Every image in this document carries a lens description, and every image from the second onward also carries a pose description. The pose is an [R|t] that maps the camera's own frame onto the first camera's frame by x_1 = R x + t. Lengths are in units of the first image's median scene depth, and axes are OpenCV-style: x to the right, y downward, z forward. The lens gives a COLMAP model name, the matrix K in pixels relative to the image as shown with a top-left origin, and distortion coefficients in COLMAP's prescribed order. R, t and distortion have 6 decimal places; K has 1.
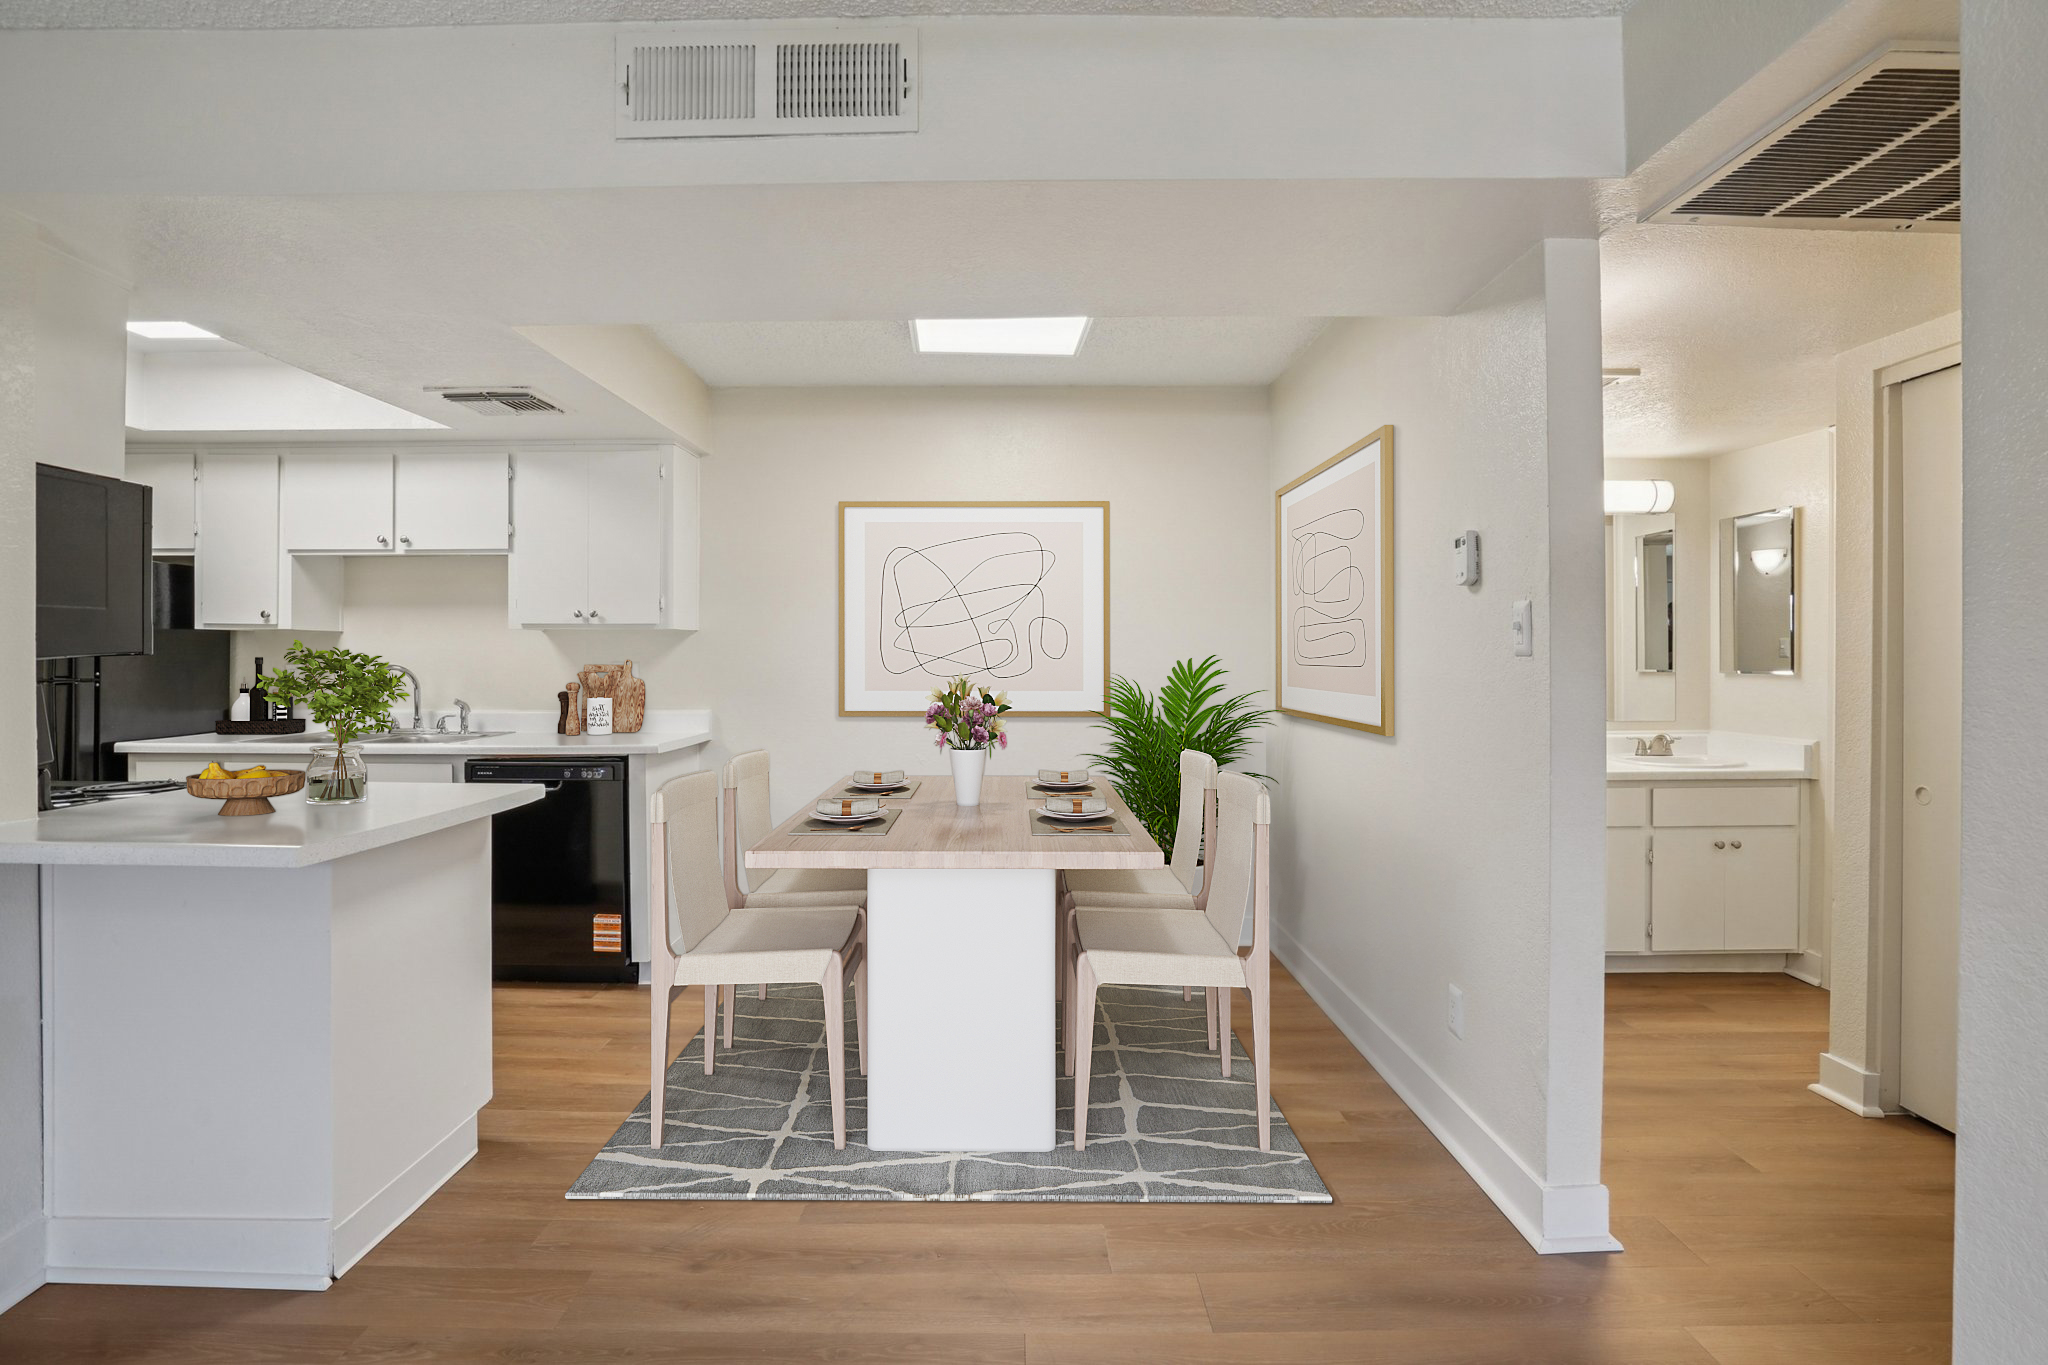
lens RADIAL K [[999.8, 0, 1010.7], [0, 999.8, 645.9], [0, 0, 1]] dist [-0.030150, 0.000535]
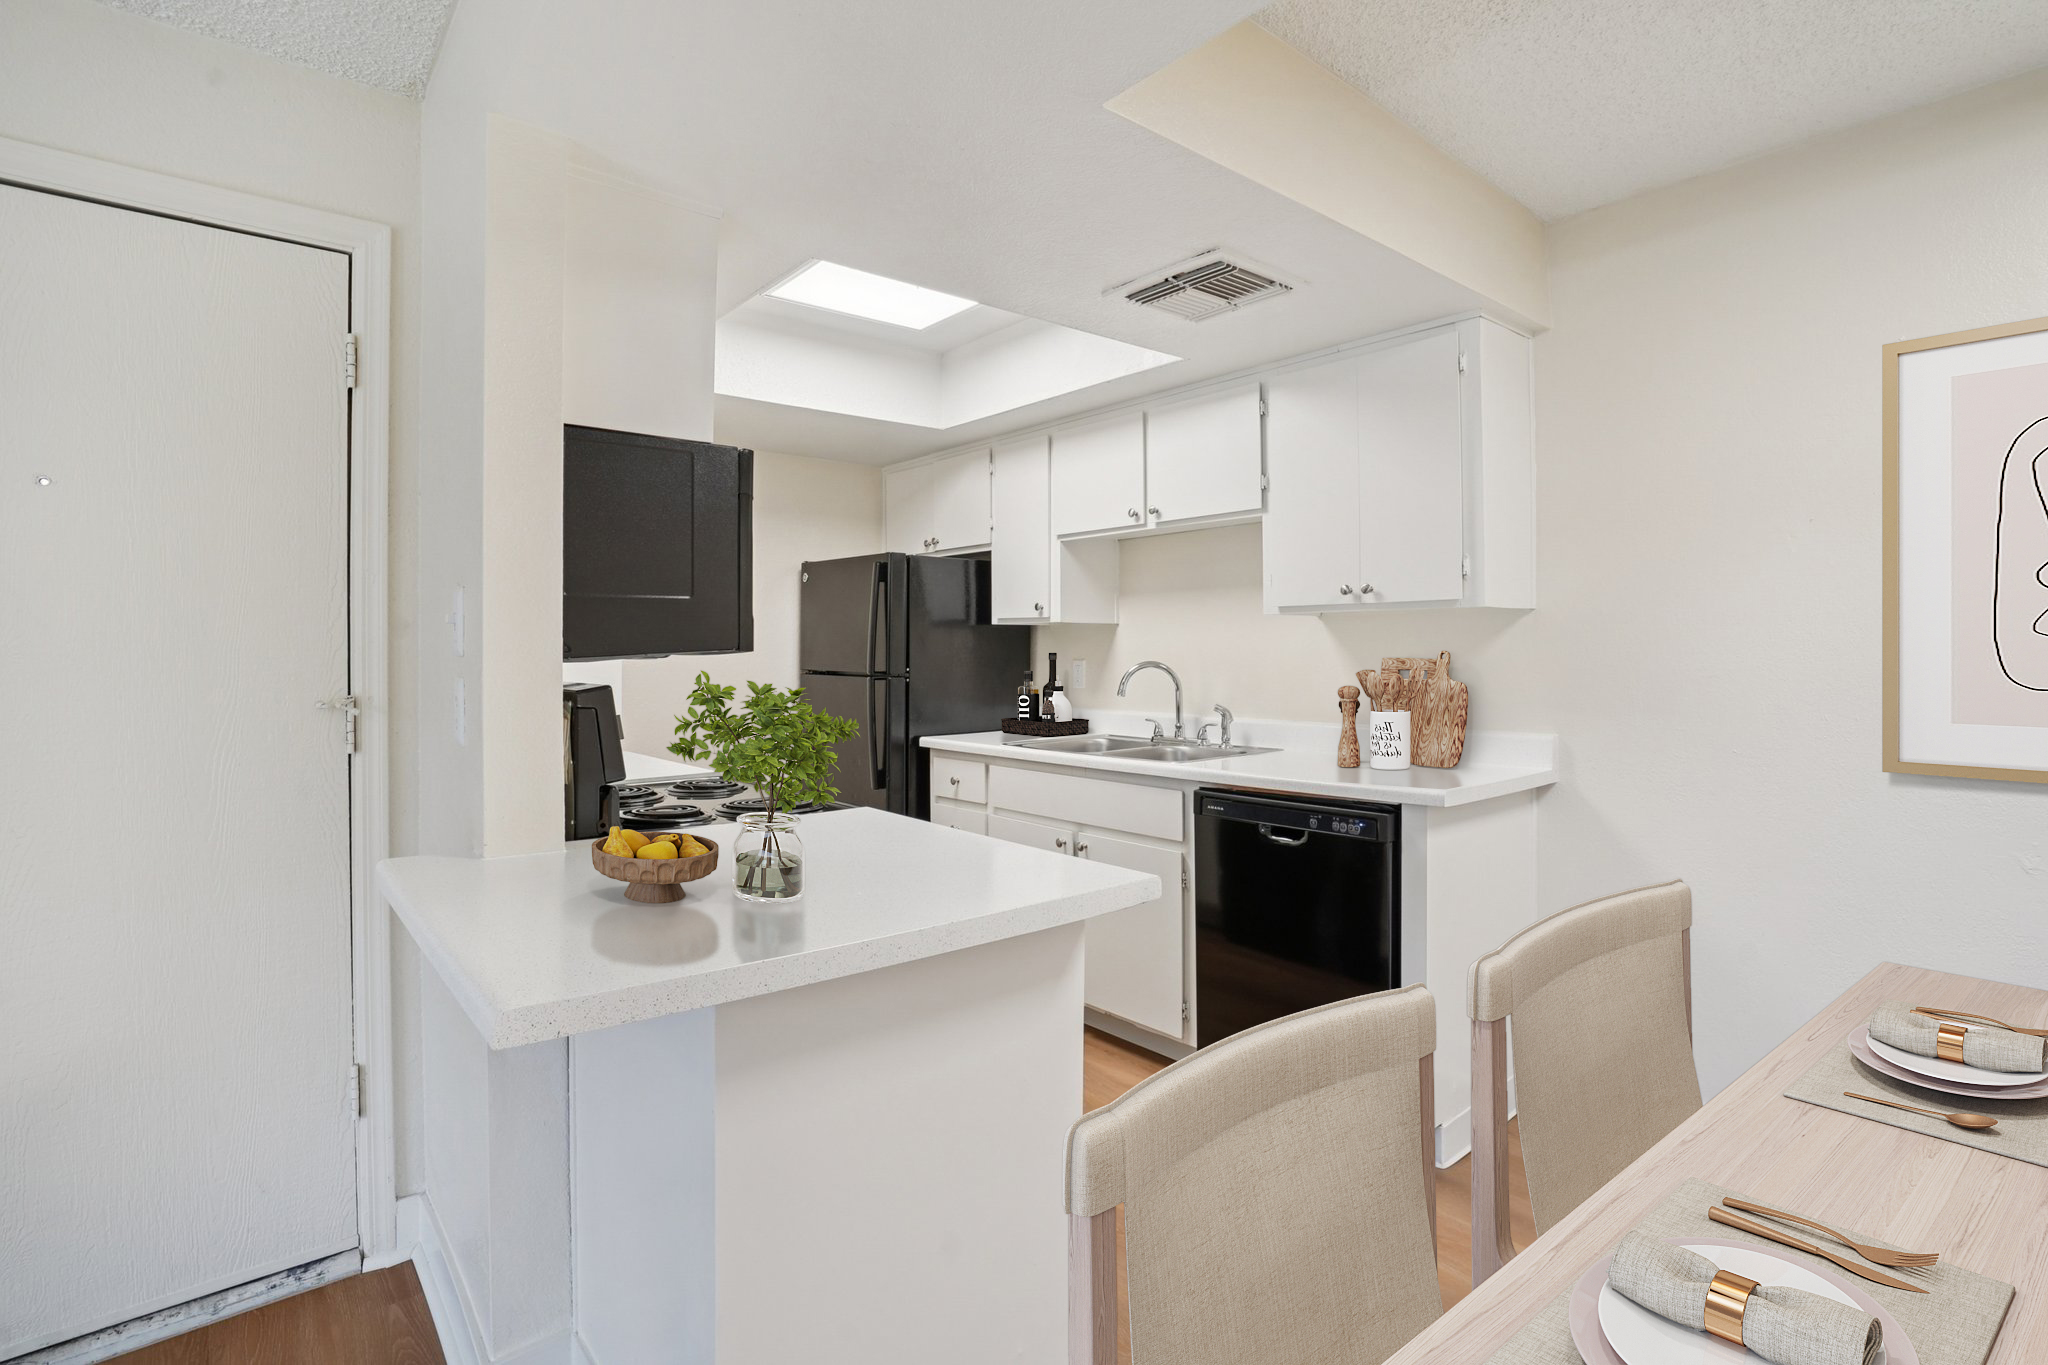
lens RADIAL K [[999.8, 0, 1010.7], [0, 999.8, 645.9], [0, 0, 1]] dist [-0.030150, 0.000535]
pose [[0.652042, -0.007357, -0.758148, -0.056294], [0.013595, 0.999906, 0.001990, 0.002751], [0.758061, -0.011605, 0.652080, 0.357914]]
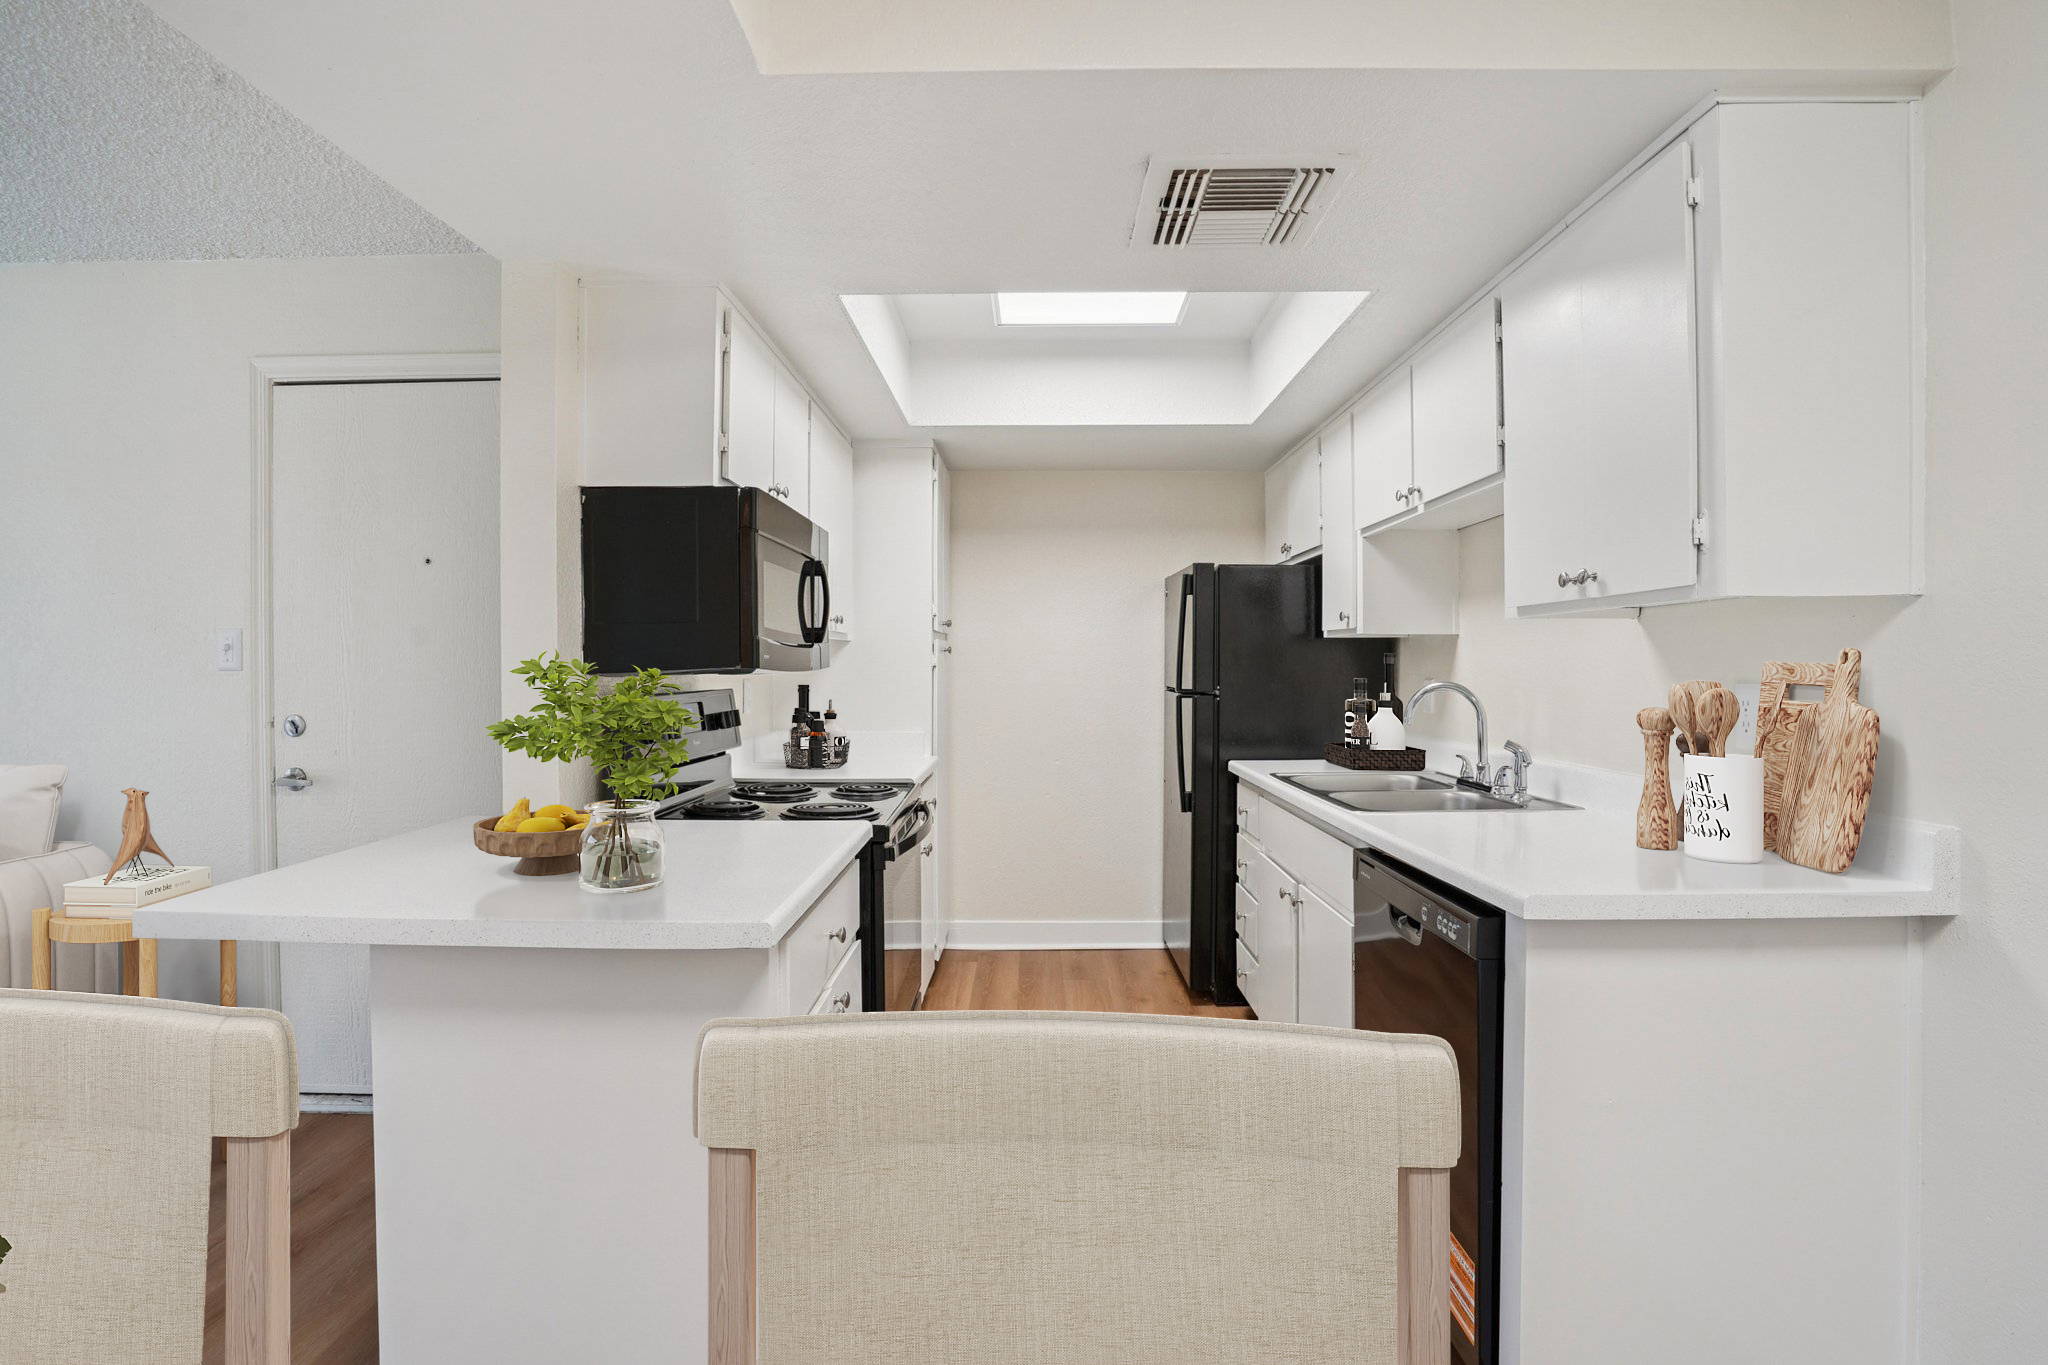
lens RADIAL K [[975.4, 0, 1043.3], [0, 975.4, 670.0], [0, 0, 1]] dist [-0.001078, 0.000050]
pose [[0.029612, 0.001664, -0.999560, 0.020914], [0.018242, 0.999831, 0.002205, 0.005572], [0.999395, -0.018299, 0.029576, 0.729218]]
